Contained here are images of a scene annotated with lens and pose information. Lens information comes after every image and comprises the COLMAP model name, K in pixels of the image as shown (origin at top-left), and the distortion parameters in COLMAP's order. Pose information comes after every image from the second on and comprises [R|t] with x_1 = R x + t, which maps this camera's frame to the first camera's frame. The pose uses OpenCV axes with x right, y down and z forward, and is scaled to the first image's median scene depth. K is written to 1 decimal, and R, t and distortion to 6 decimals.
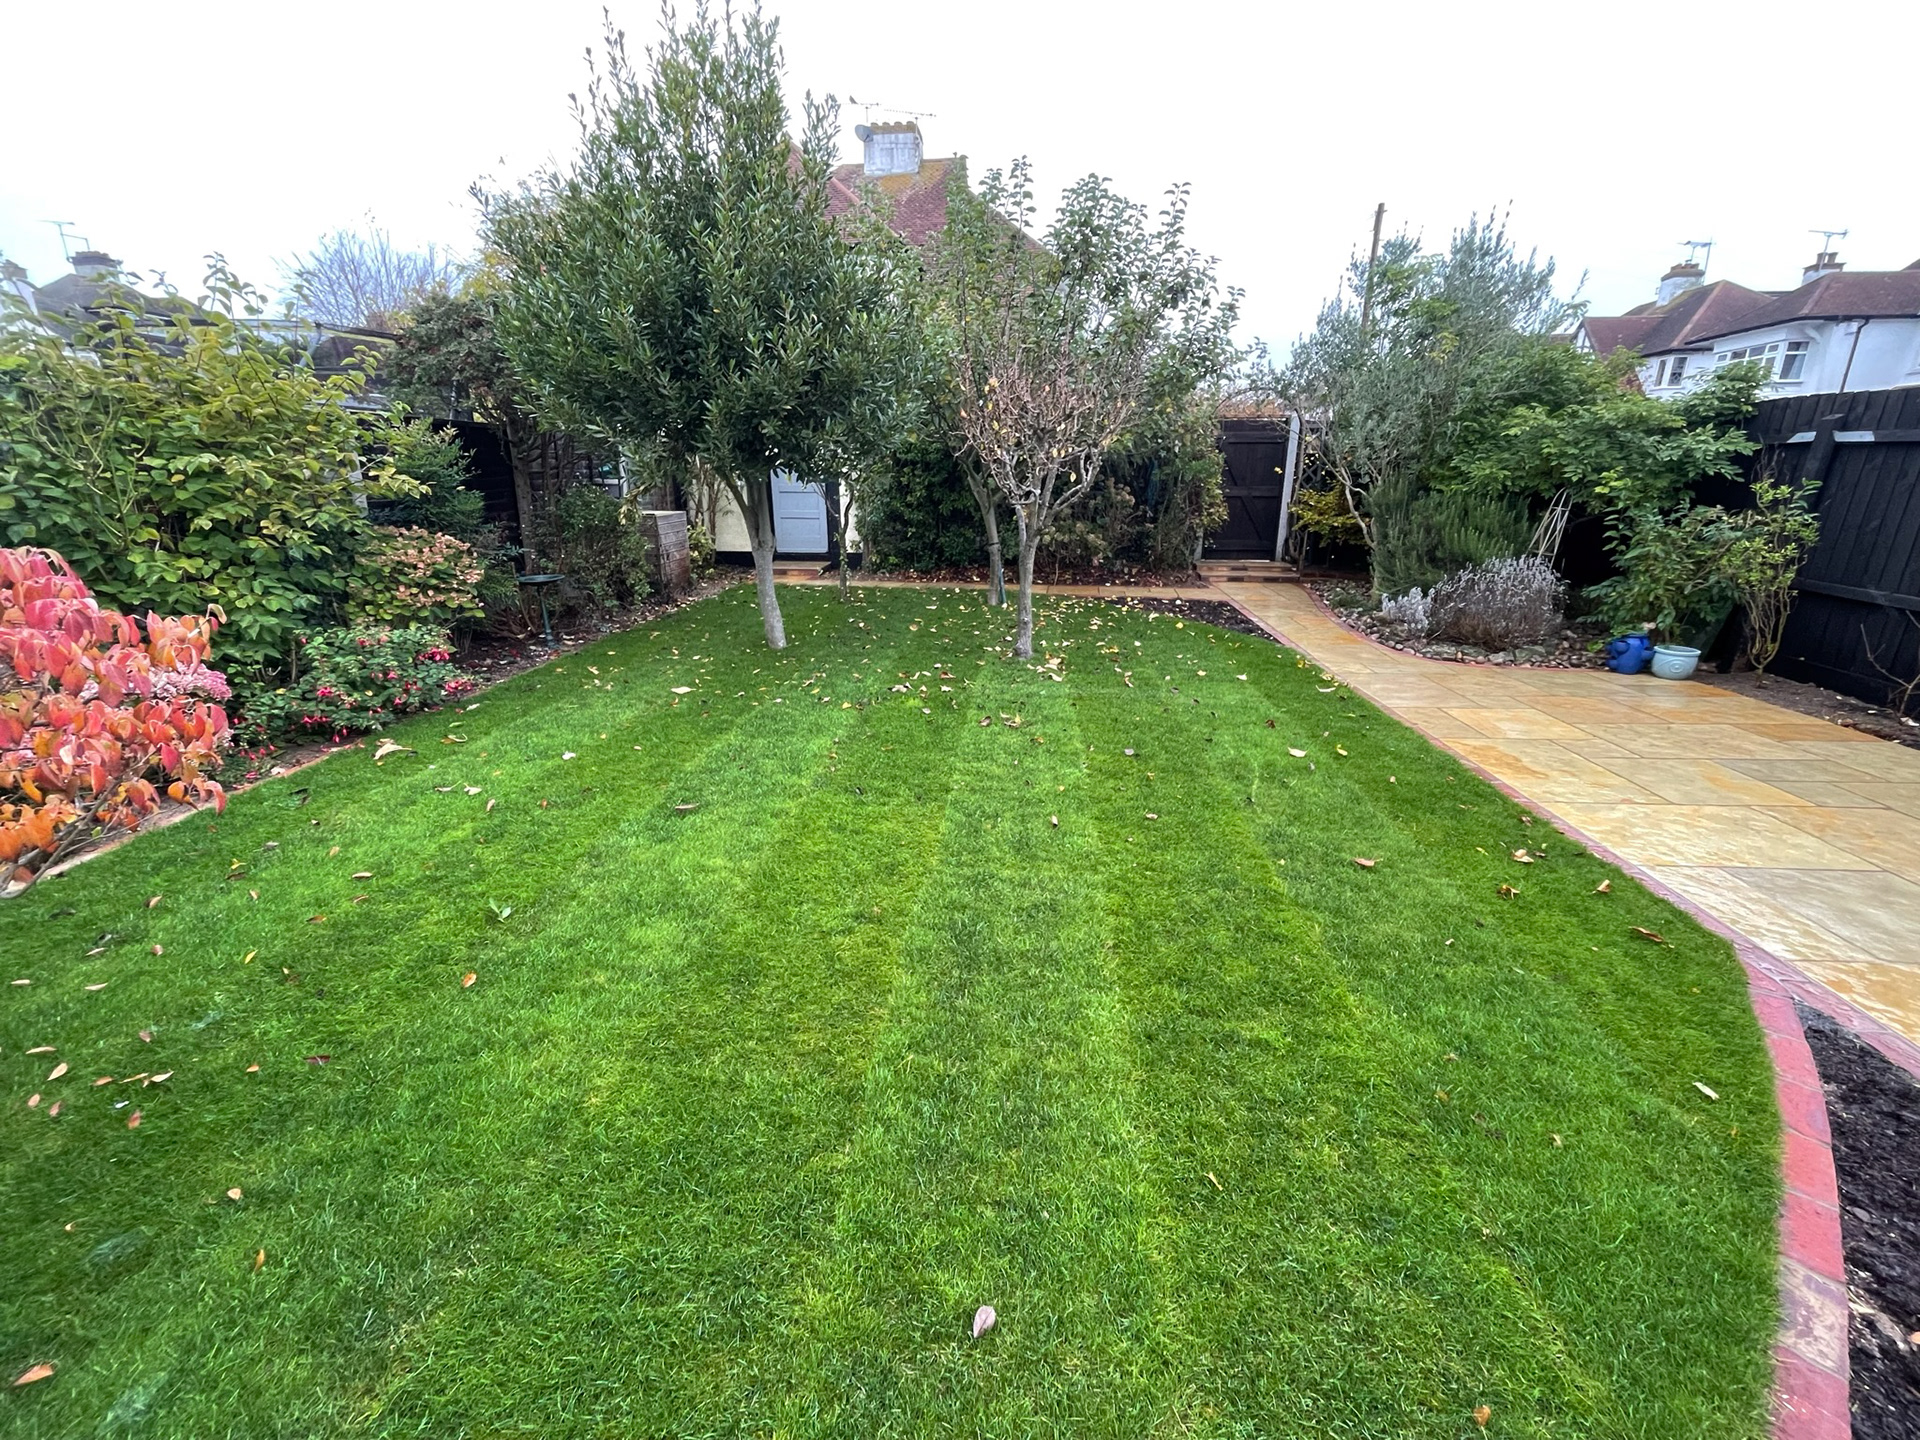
lens RADIAL K [[775.8, 0, 965.6], [0, 775.8, 711.2], [0, 0, 1]] dist [-0.004245, 0.000492]
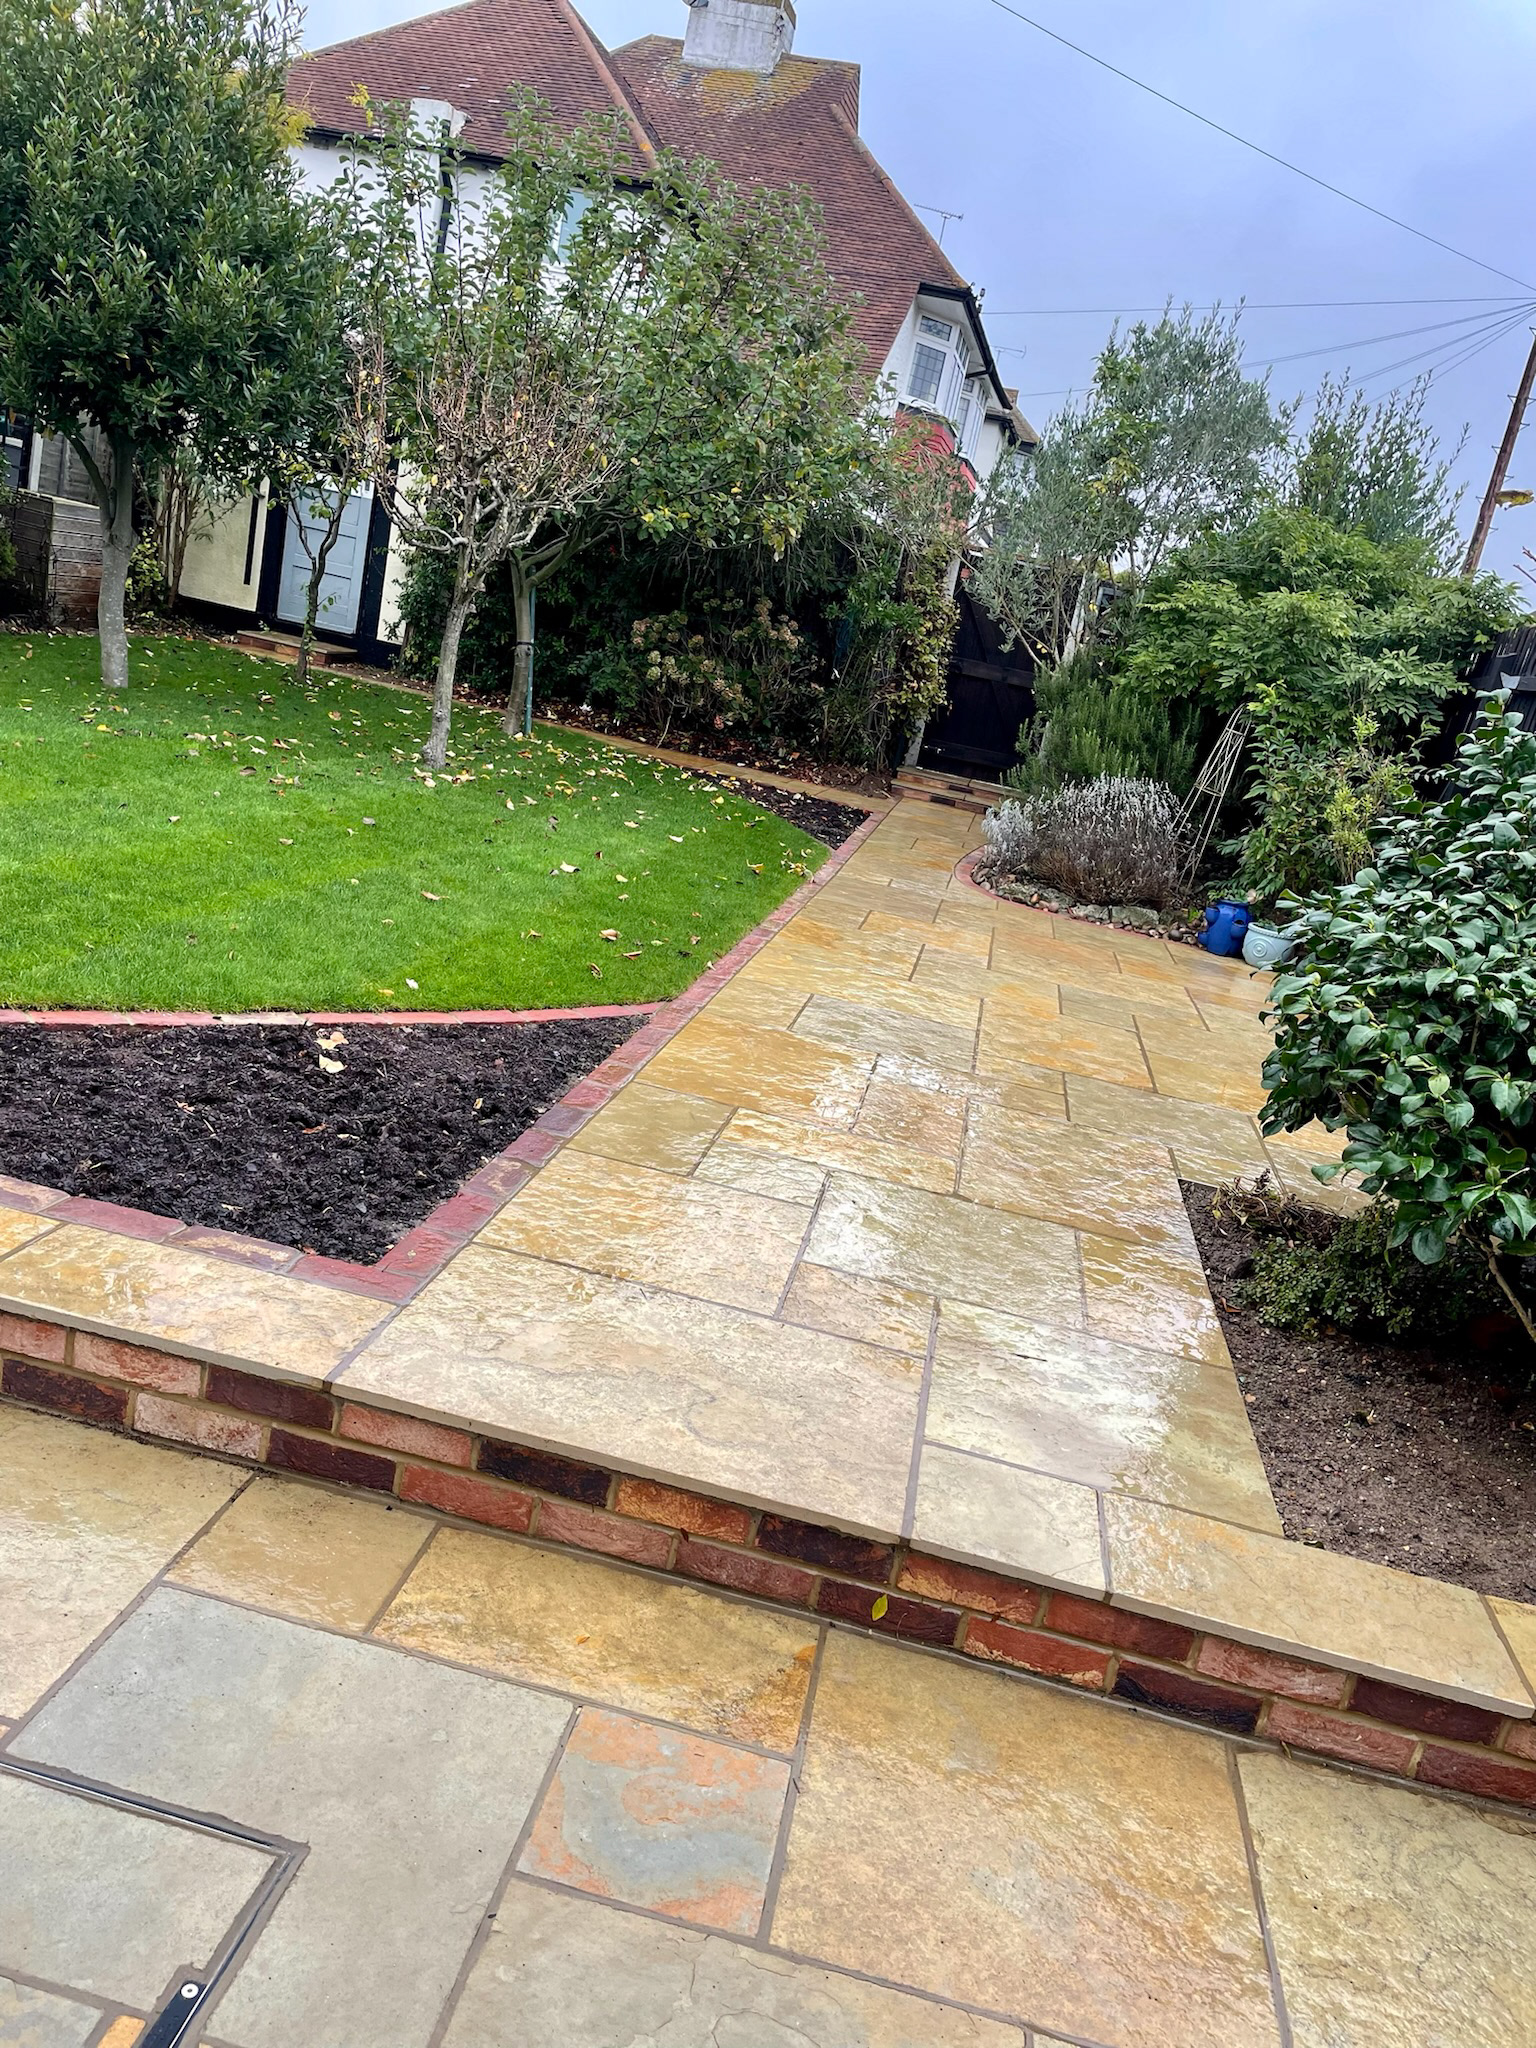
lens RADIAL K [[1533.3, 0, 782.4], [0, 1533.3, 1025.4], [0, 0, 1]] dist [0.090785, -0.115696]
pose [[0.976469, 0.213471, -0.030619, 0.496027], [-0.214747, 0.975524, -0.047288, 0.166853], [0.019775, 0.052751, 0.998412, -0.438481]]
